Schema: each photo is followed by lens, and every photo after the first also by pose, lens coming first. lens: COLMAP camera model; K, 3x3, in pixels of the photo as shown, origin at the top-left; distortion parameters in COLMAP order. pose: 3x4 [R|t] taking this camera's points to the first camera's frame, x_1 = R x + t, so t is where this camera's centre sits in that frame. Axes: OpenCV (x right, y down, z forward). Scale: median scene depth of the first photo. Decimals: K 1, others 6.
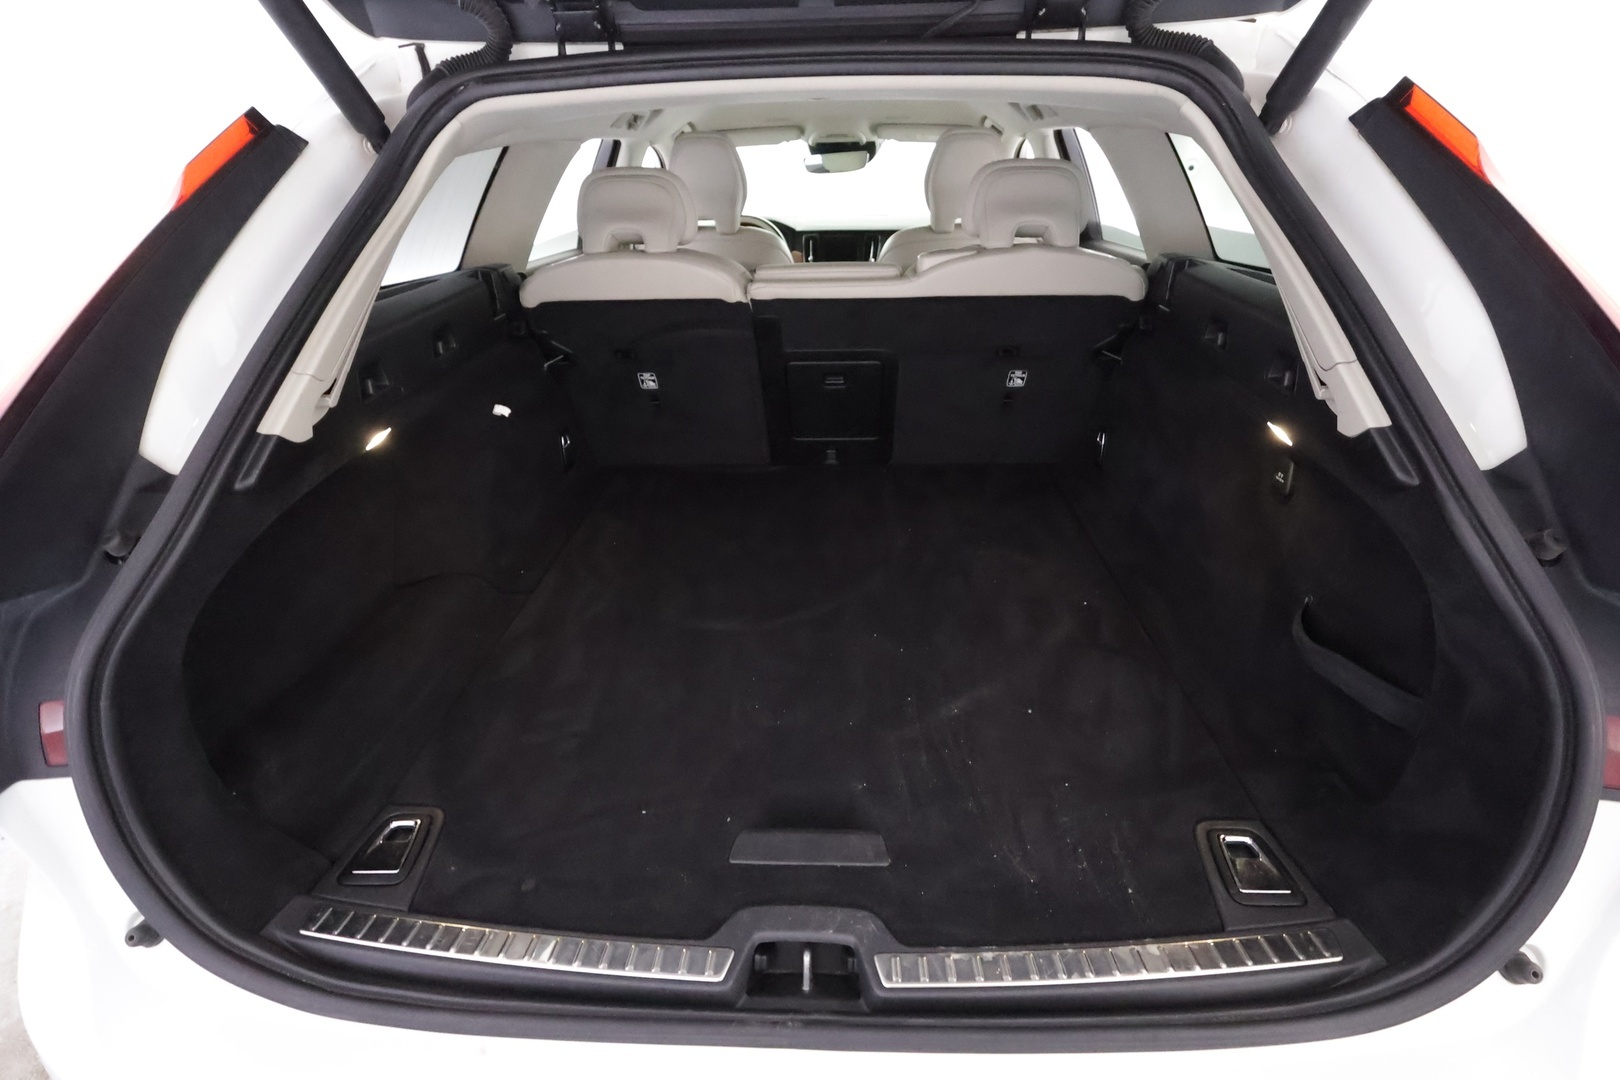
lens RADIAL K [[748.4, 0, 810.0], [0, 748.4, 540.0], [0, 0, 1]] dist [-0.000157, 0.000628]
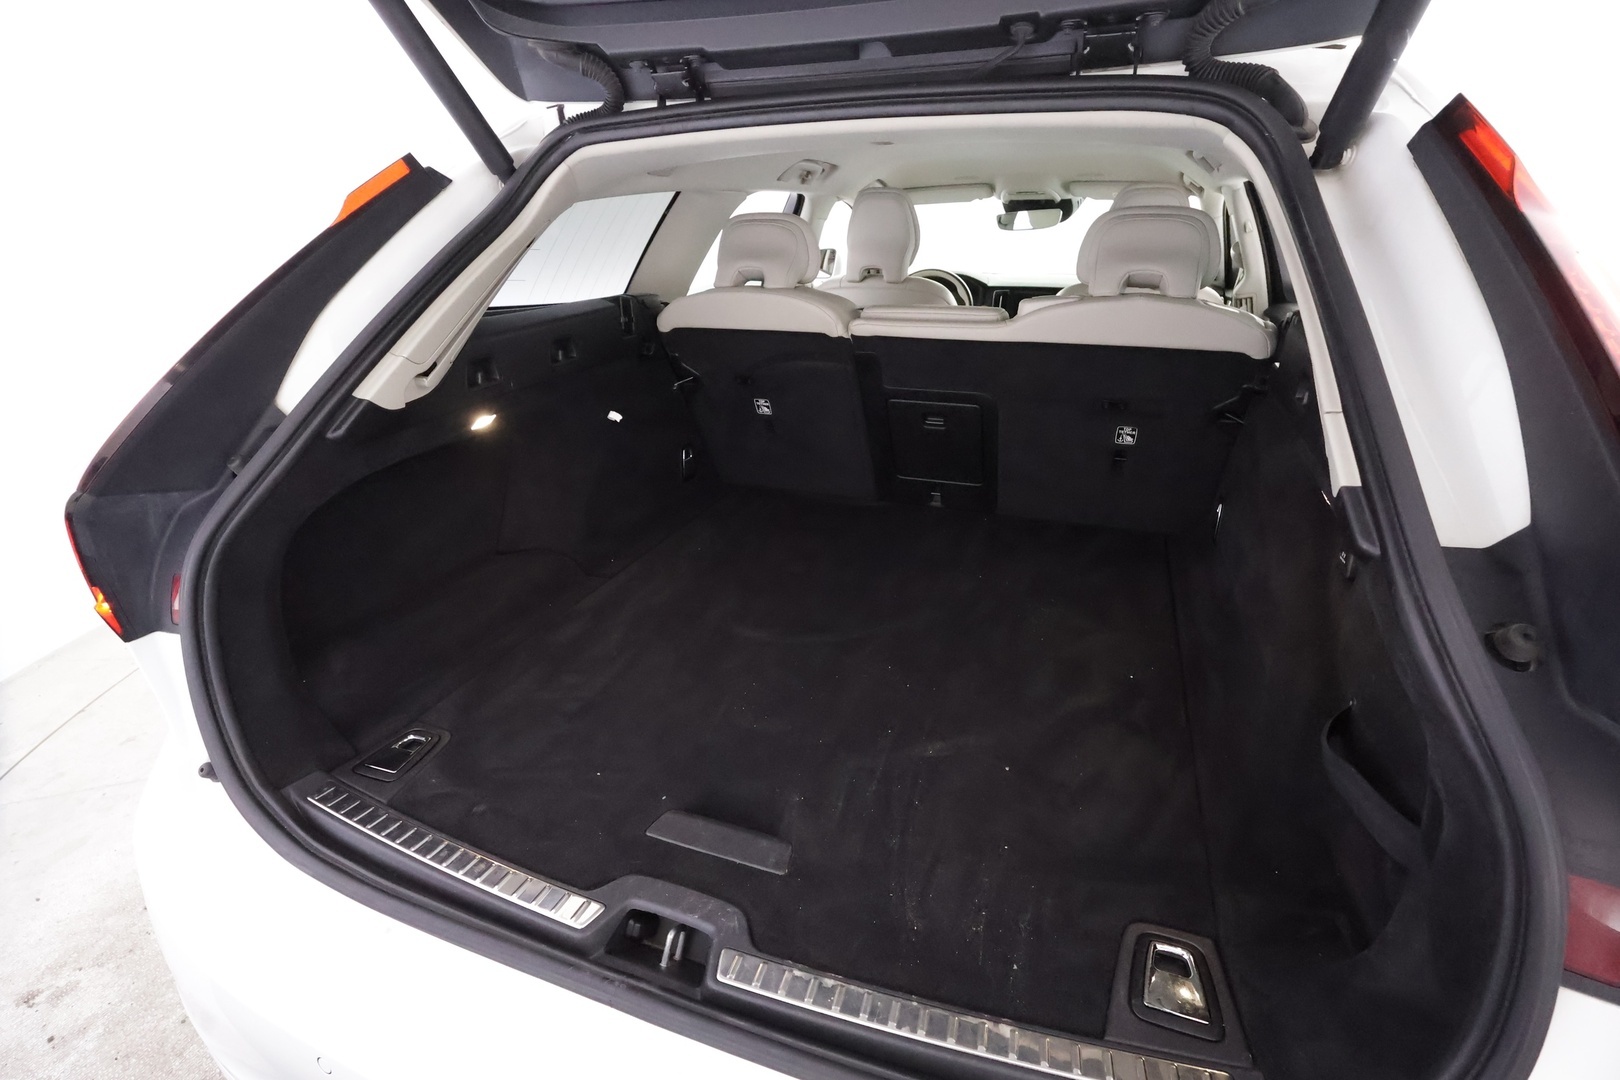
lens RADIAL K [[750.0, 0, 810.0], [0, 750.0, 540.0], [0, 0, 1]] dist [-0.005642, 0.004462]
pose [[0.948682, 0.132452, -0.287155, 0.317669], [-0.152950, 0.986965, -0.050061, 0.034365], [0.276781, 0.091412, 0.956575, 0.014129]]
